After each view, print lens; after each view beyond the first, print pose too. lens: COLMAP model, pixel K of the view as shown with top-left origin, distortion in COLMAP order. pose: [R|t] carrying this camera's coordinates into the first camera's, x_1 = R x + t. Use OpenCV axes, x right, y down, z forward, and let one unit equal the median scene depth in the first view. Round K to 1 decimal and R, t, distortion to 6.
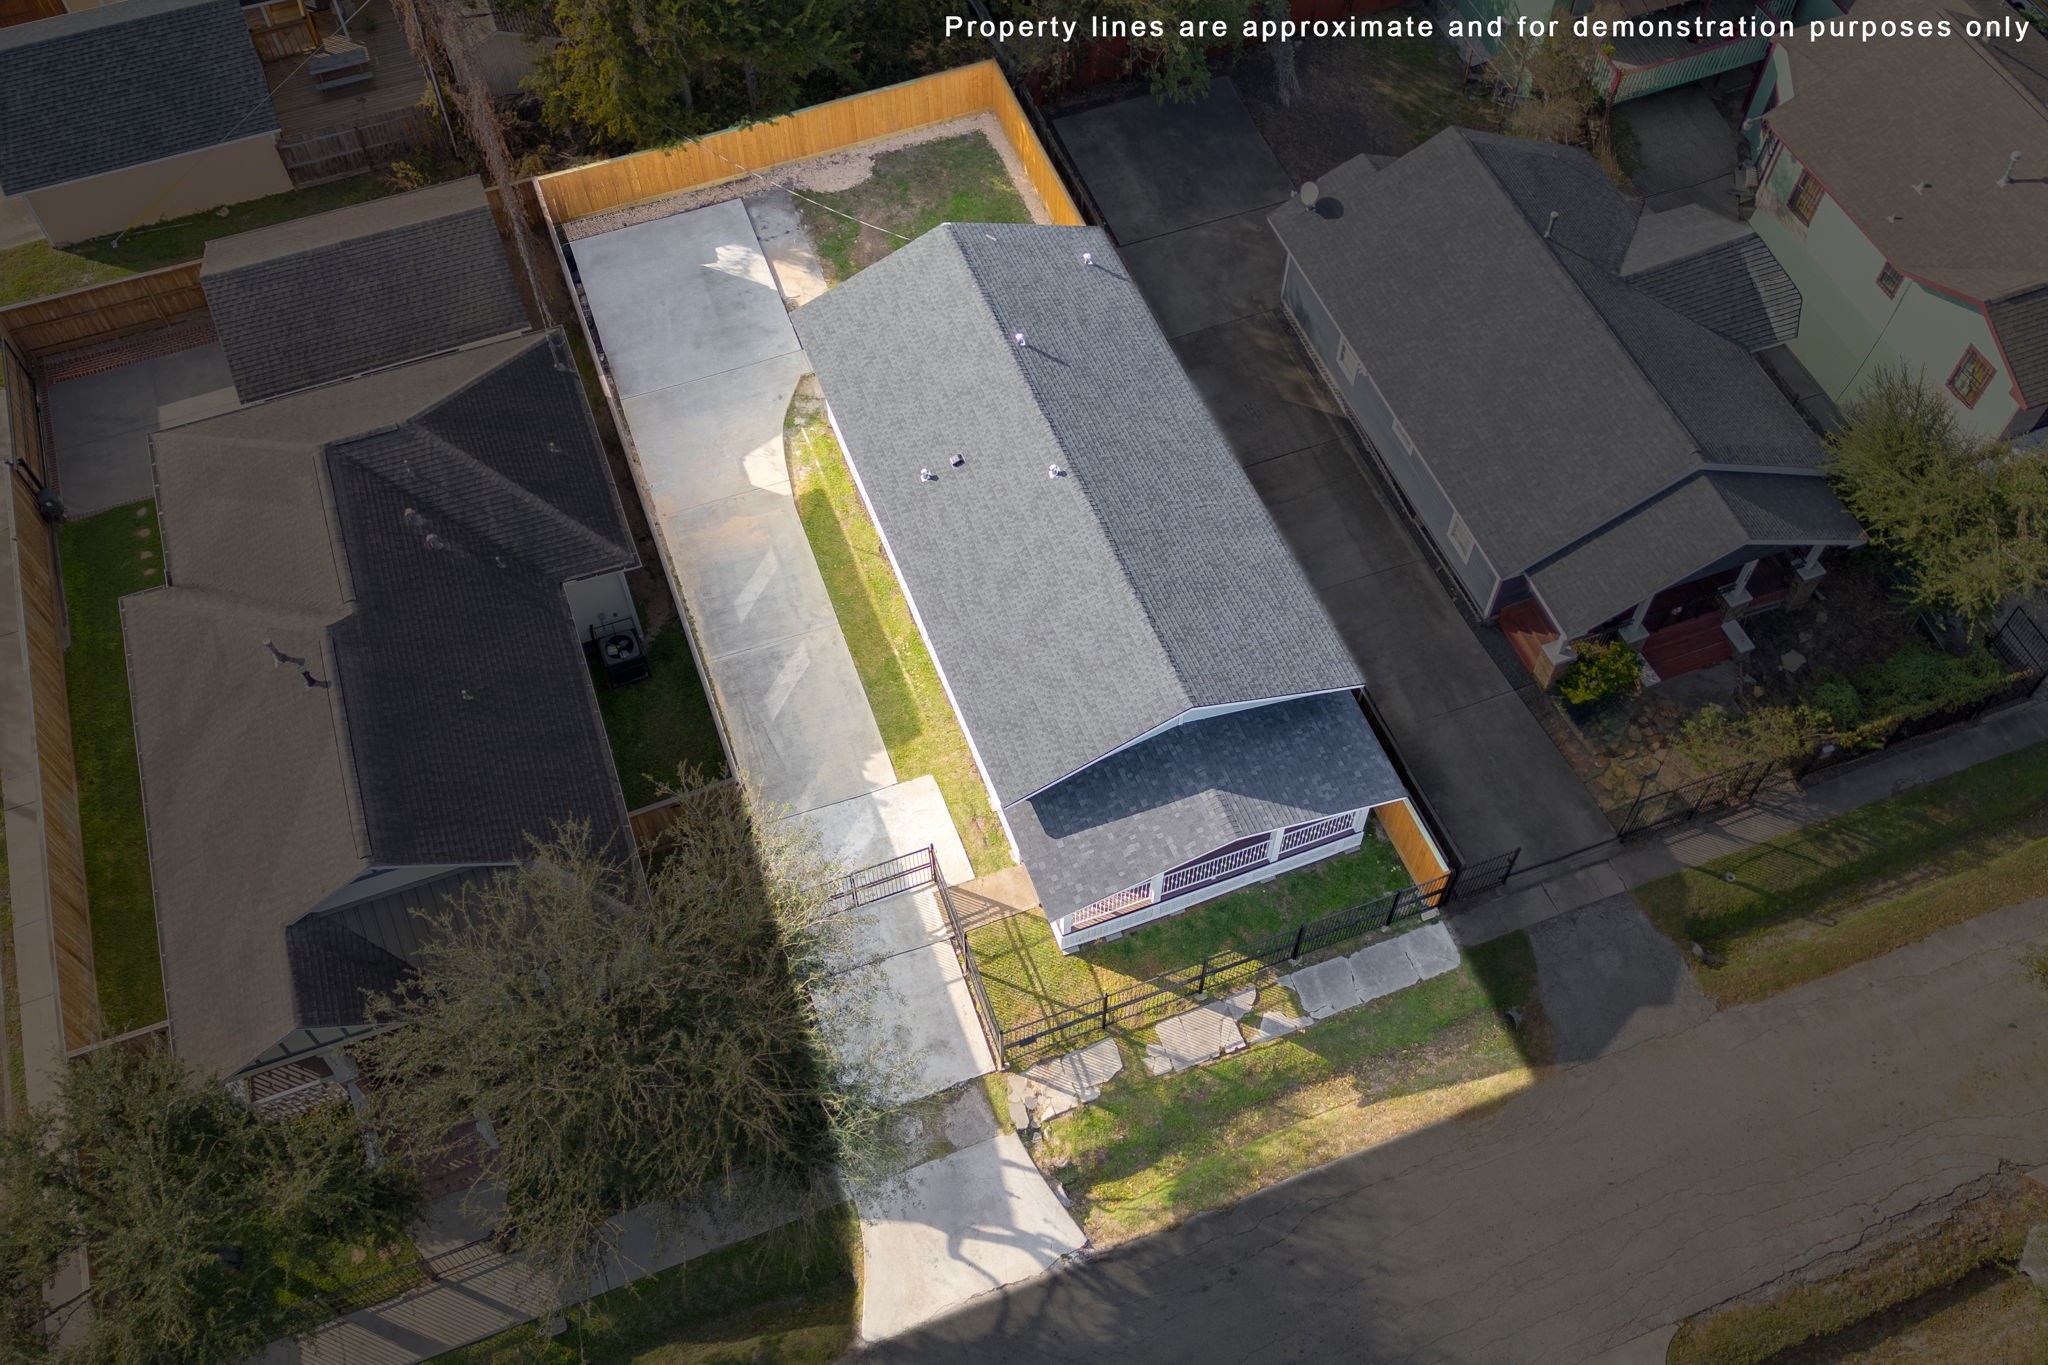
lens RADIAL K [[1820.6, 0, 1026.3], [0, 1820.6, 682.5], [0, 0, 1]] dist [0.064717, -0.085406]
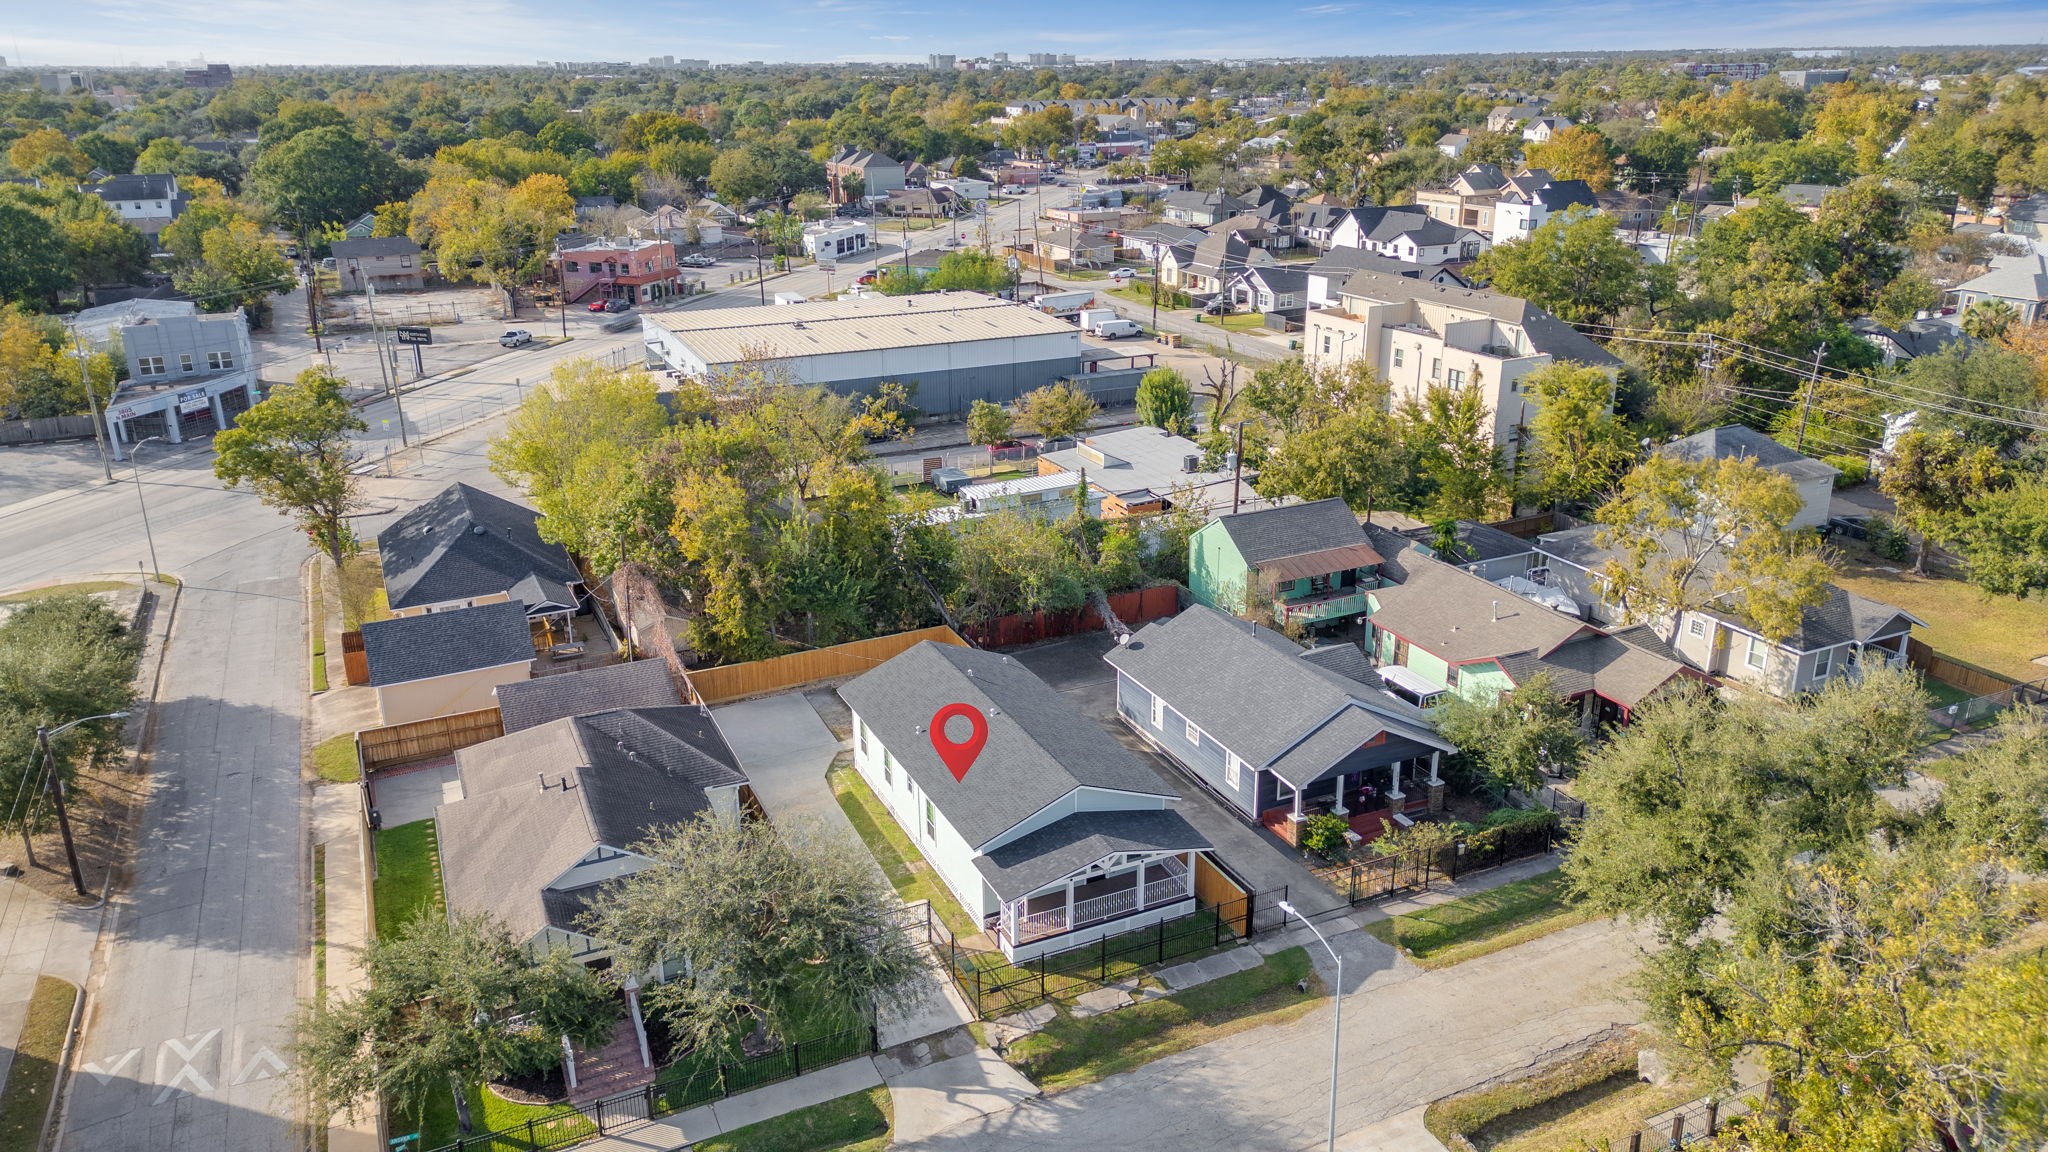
lens RADIAL K [[1433.7, 0, 1024.0], [0, 1433.7, 576.0], [0, 0, 1]] dist [0.002883, 0.000251]
pose [[0.997360, -0.026209, 0.067714, -0.046968], [0.061902, 0.794350, -0.604298, 0.640973], [-0.037950, 0.606894, 0.793876, -0.185898]]
